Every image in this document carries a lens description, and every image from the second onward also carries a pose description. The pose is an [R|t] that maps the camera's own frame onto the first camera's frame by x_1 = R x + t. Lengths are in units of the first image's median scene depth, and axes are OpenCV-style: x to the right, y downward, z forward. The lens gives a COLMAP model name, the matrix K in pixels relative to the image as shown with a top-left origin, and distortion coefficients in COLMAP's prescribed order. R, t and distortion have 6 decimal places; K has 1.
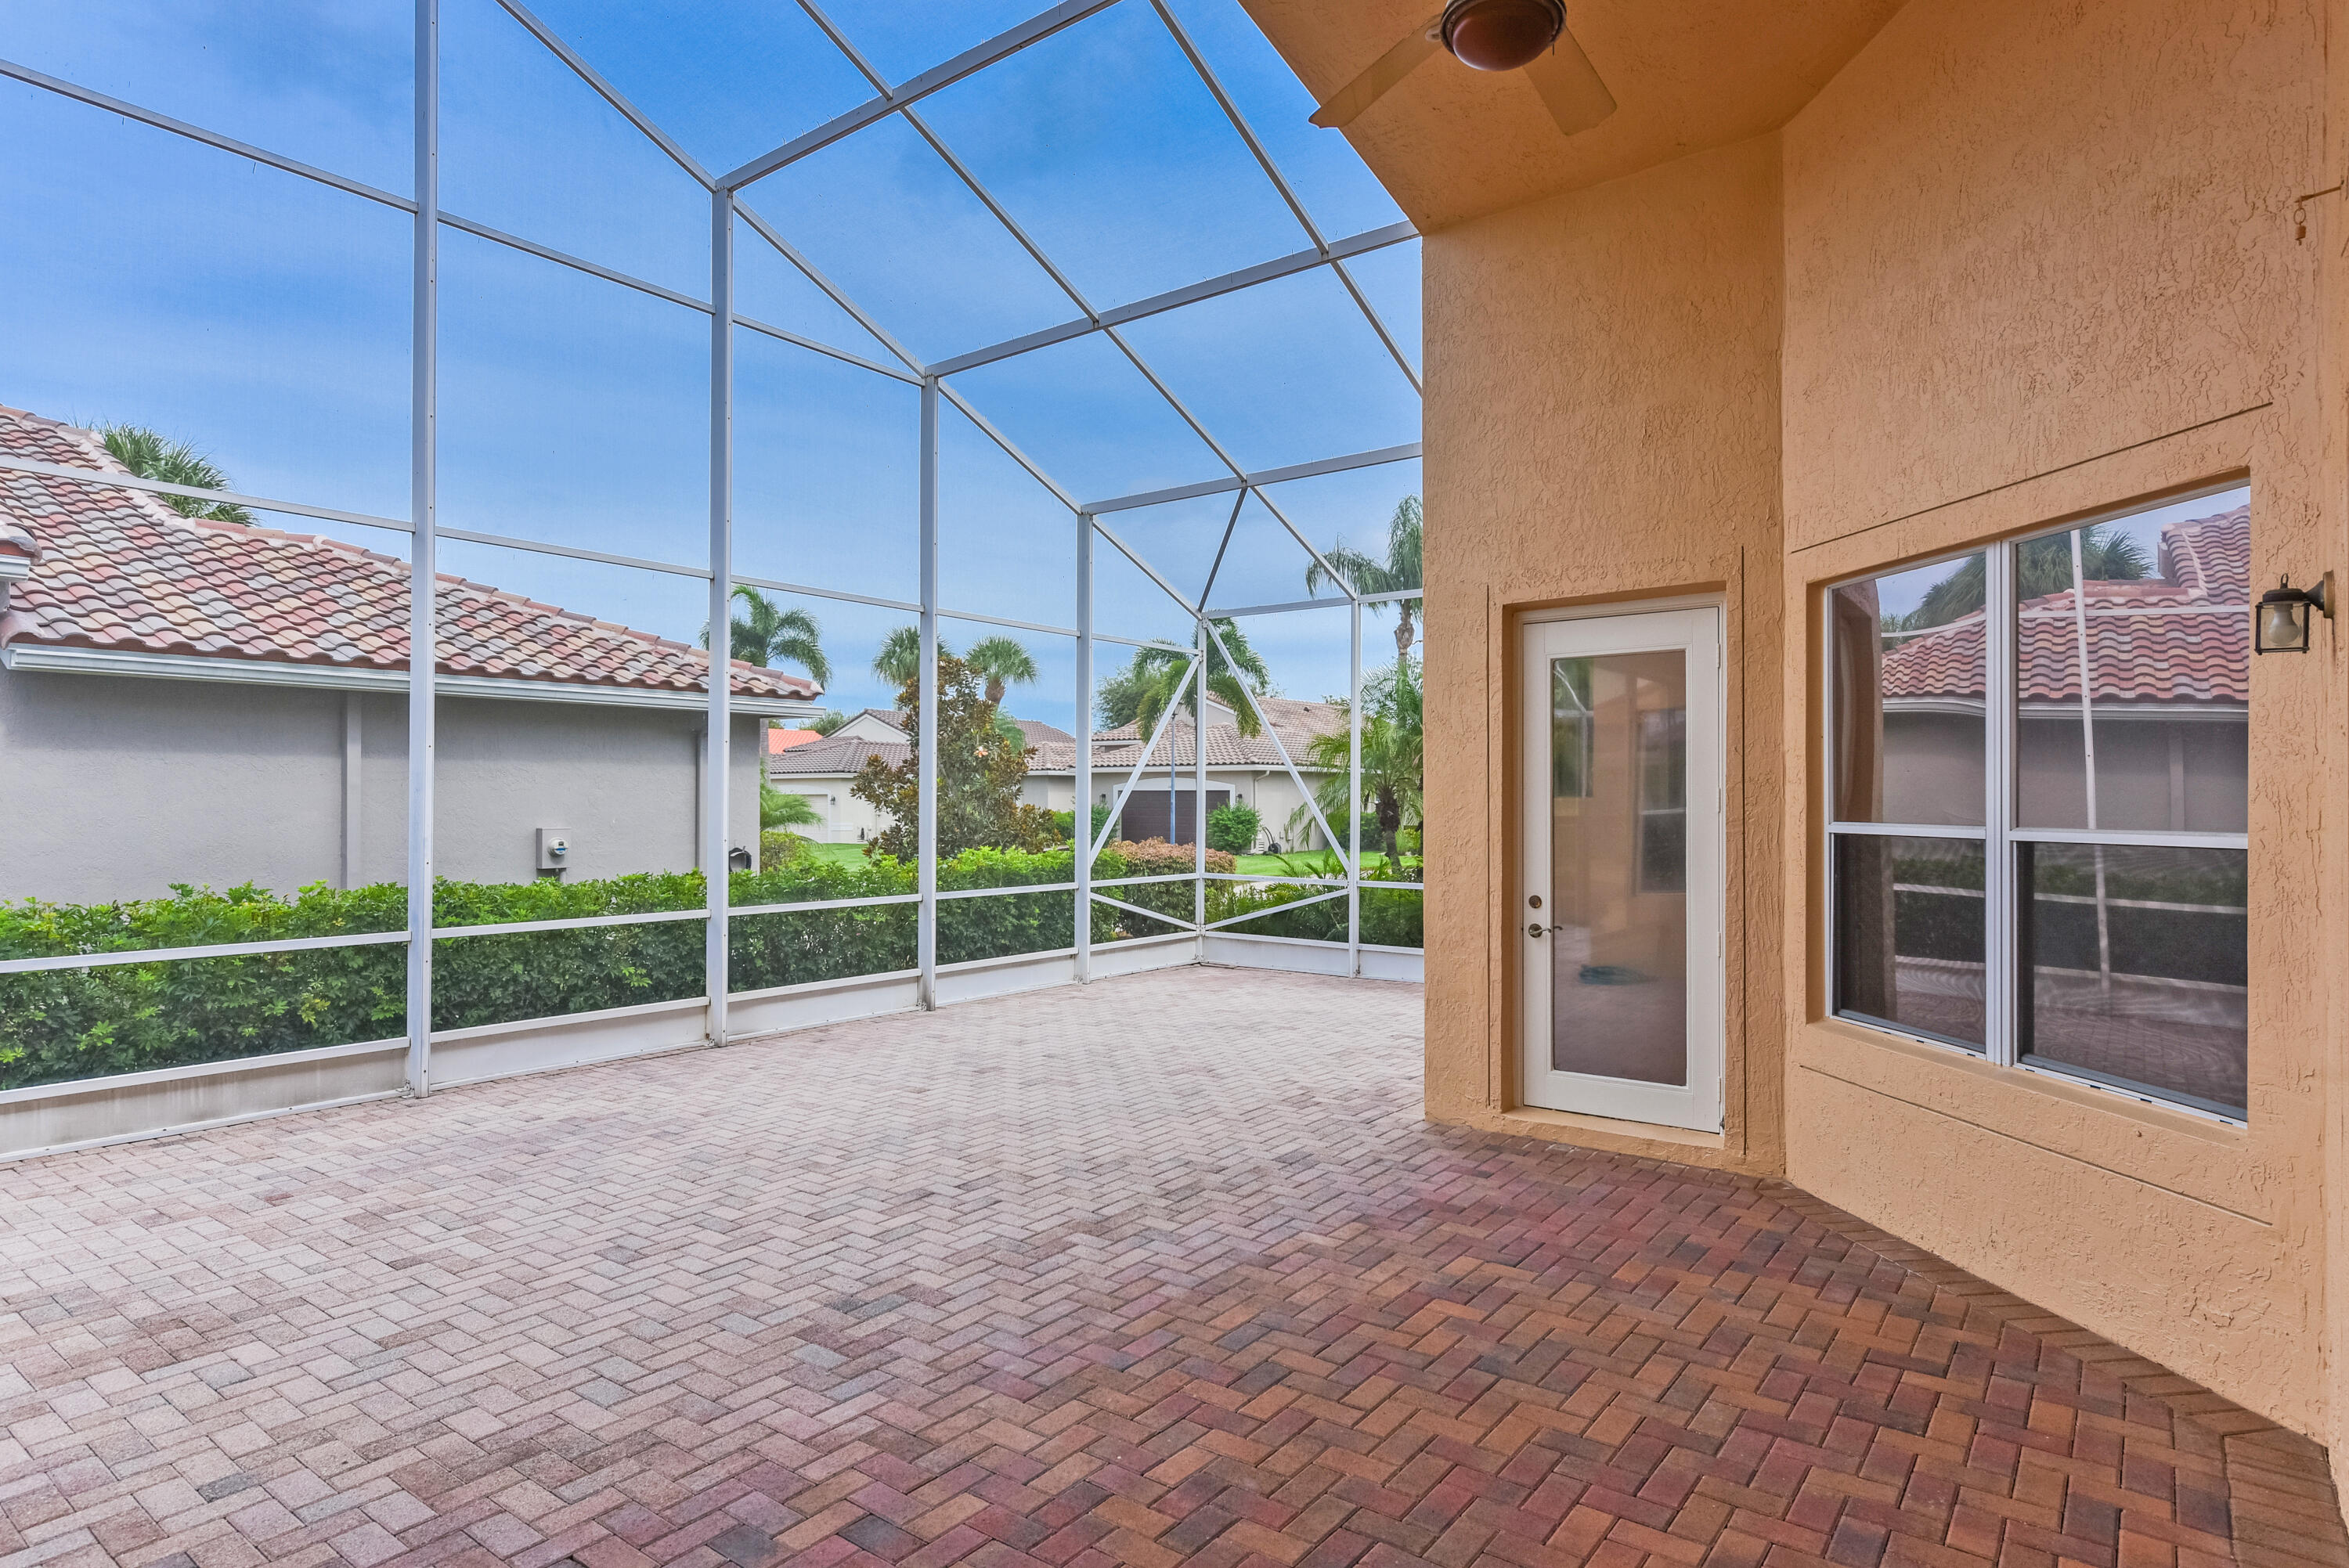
lens RADIAL K [[1272.2, 0, 1166.6], [0, 1272.2, 775.3], [0, 0, 1]] dist [0.004797, -0.002467]
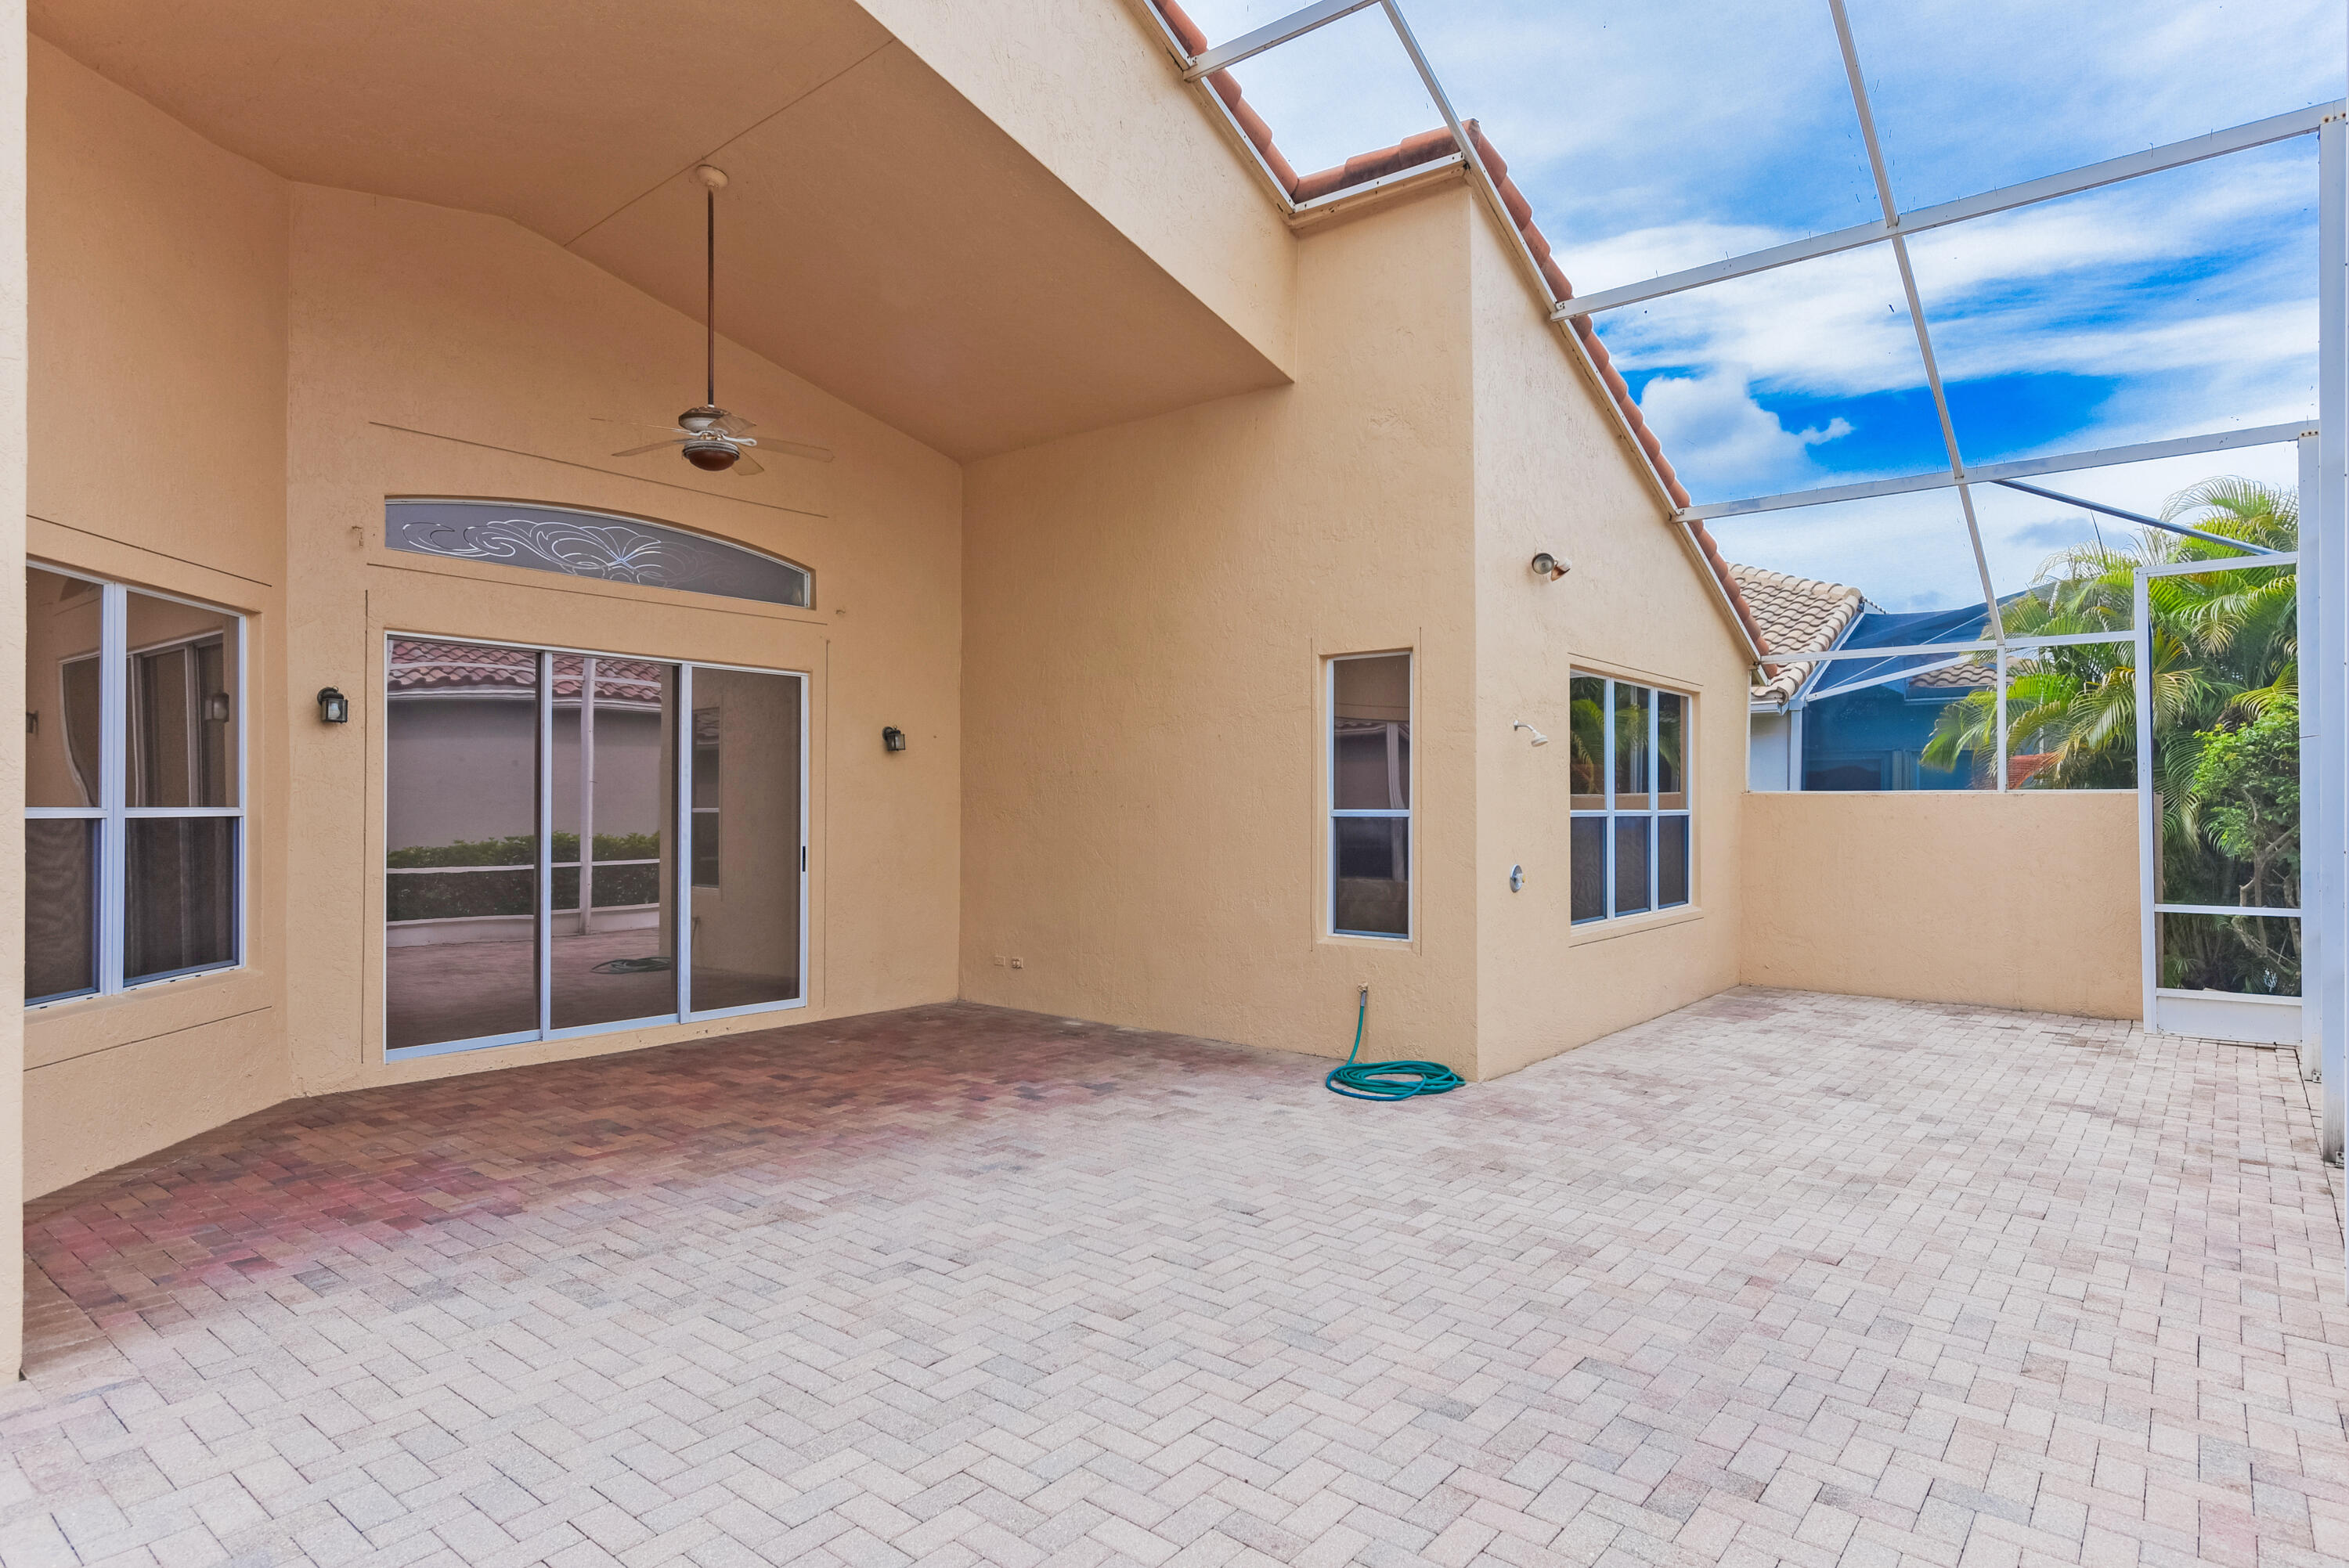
lens RADIAL K [[1272.2, 0, 1183.3], [0, 1272.2, 797.0], [0, 0, 1]] dist [0.004797, -0.002467]
pose [[-0.999931, -0.004135, 0.010953, -0.313026], [-0.004422, 0.999646, -0.026245, 0.043339], [-0.010841, -0.026291, -0.999596, 1.673964]]
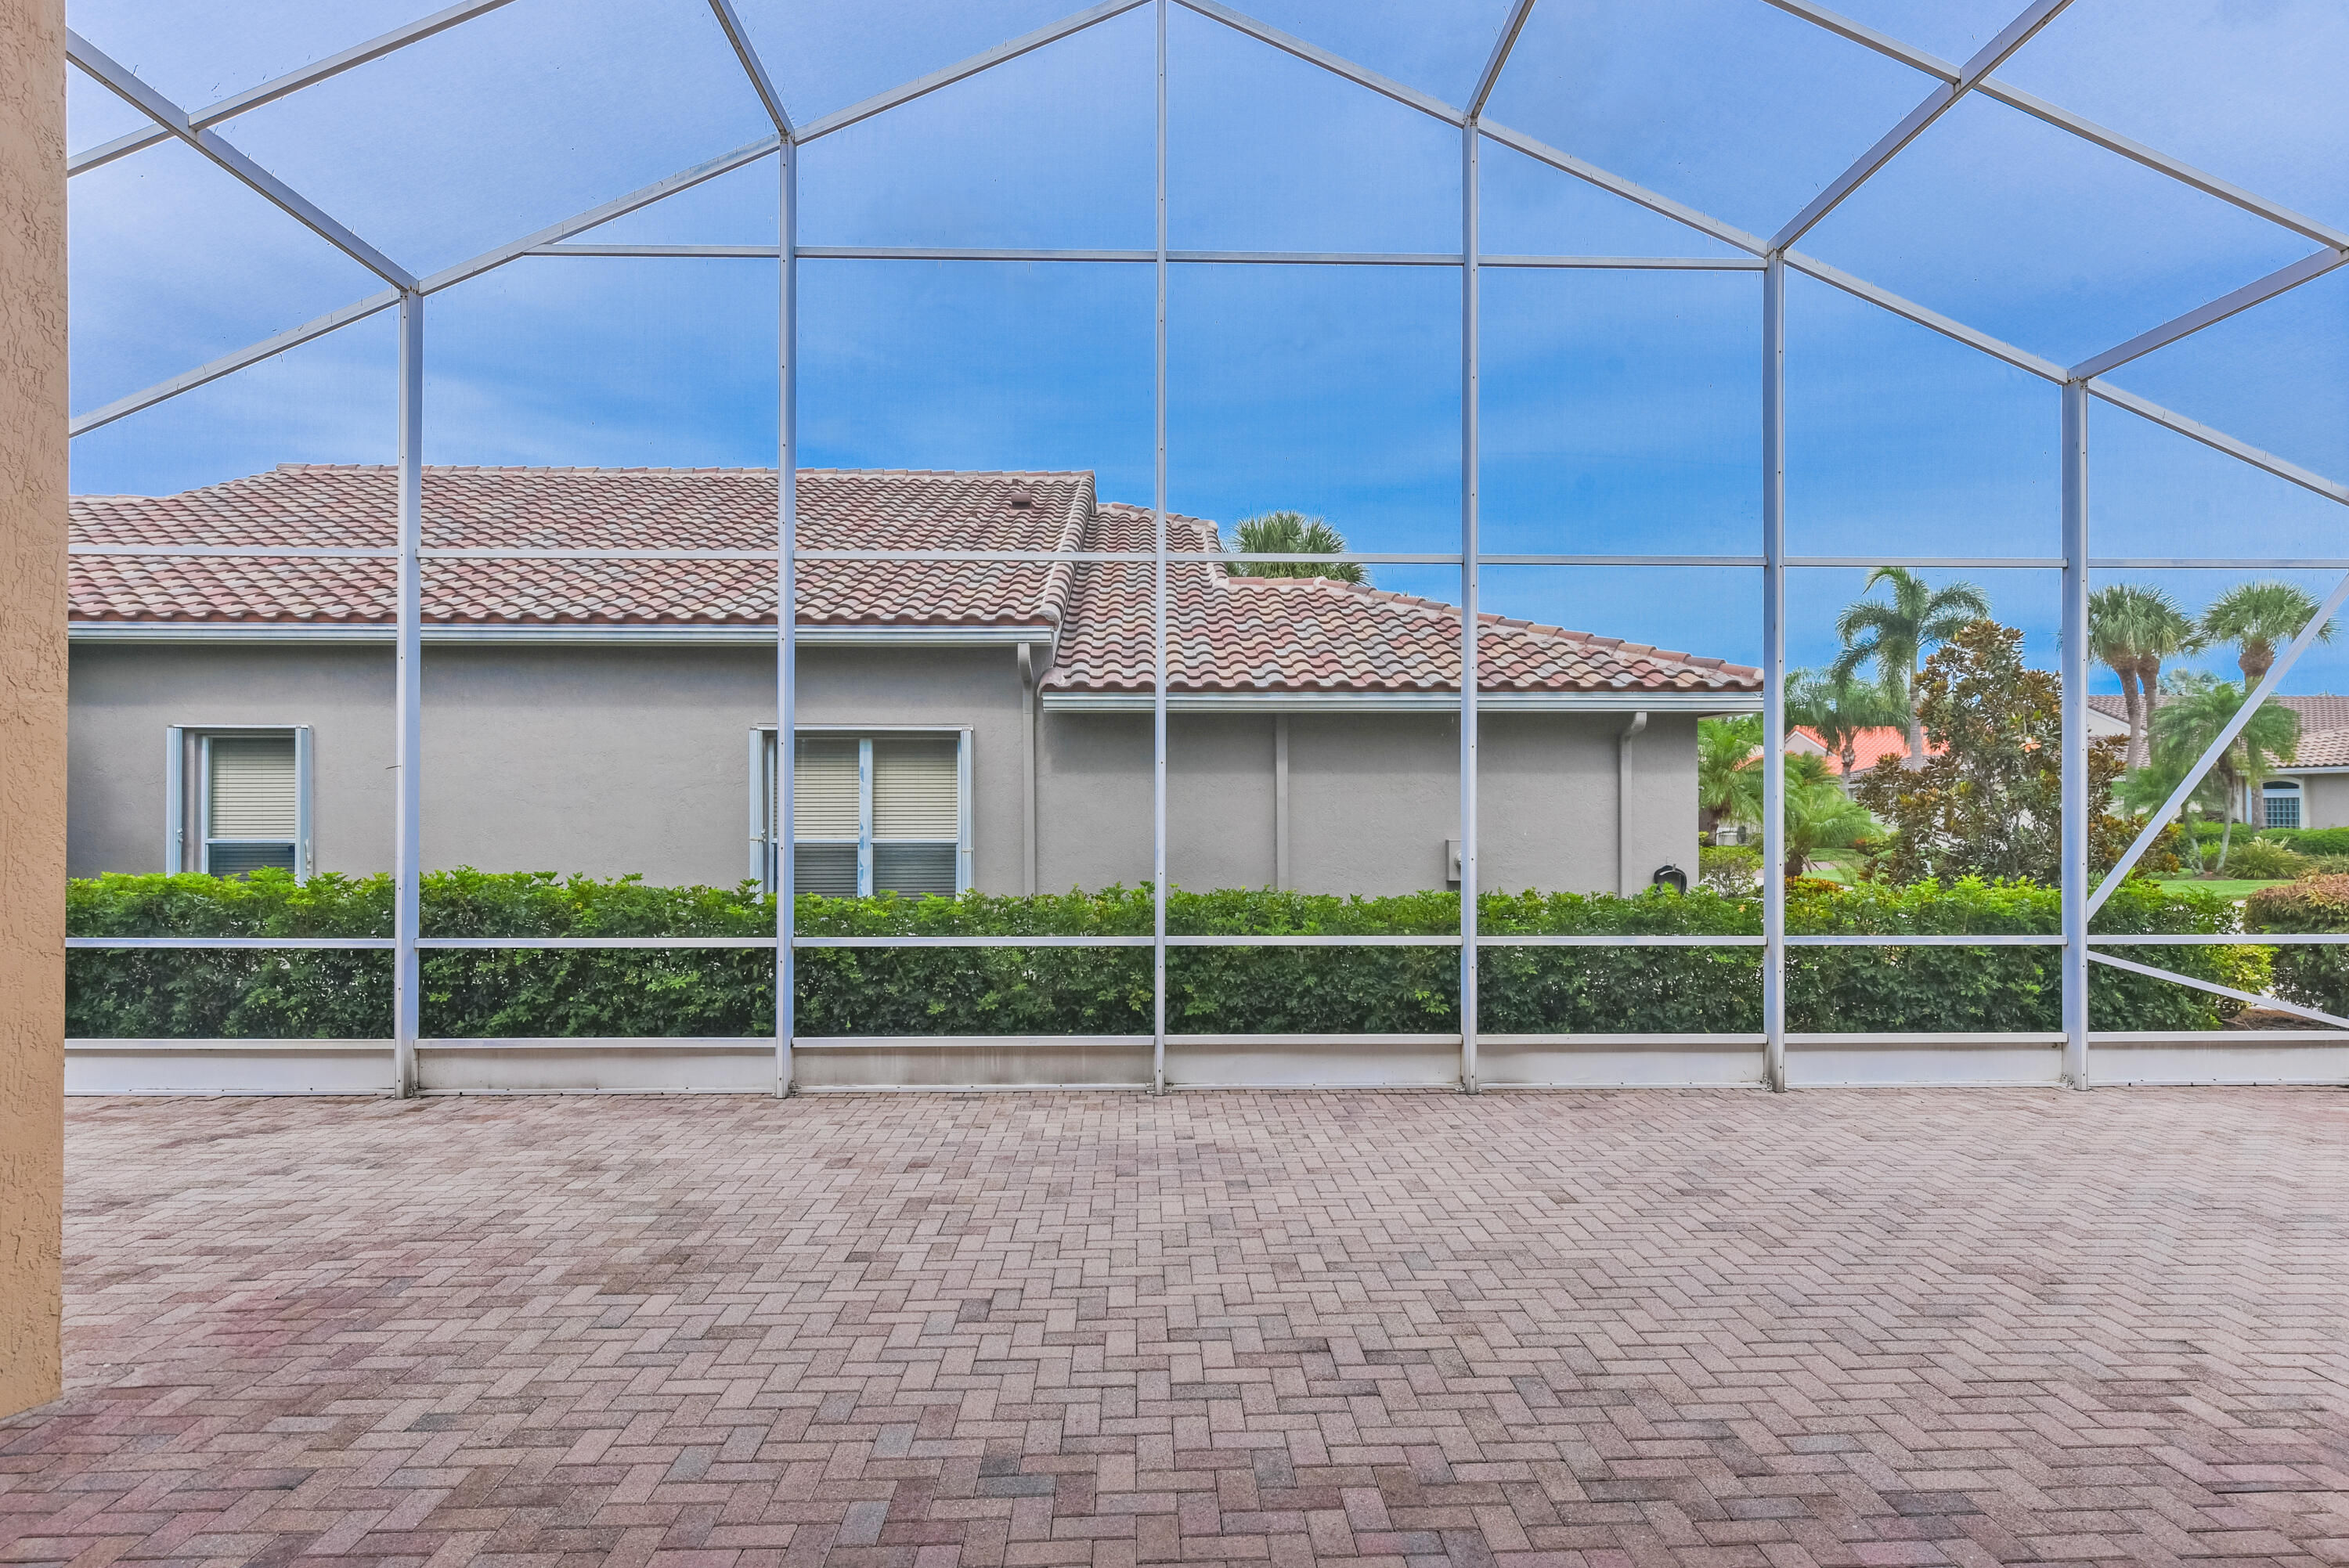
lens RADIAL K [[1272.2, 0, 1173.6], [0, 1272.2, 805.8], [0, 0, 1]] dist [0.004797, -0.002467]
pose [[0.633628, -0.002110, -0.773635, 0.306860], [0.016761, 0.999799, 0.011001, -0.000223], [0.773457, -0.019938, 0.633536, 0.423207]]
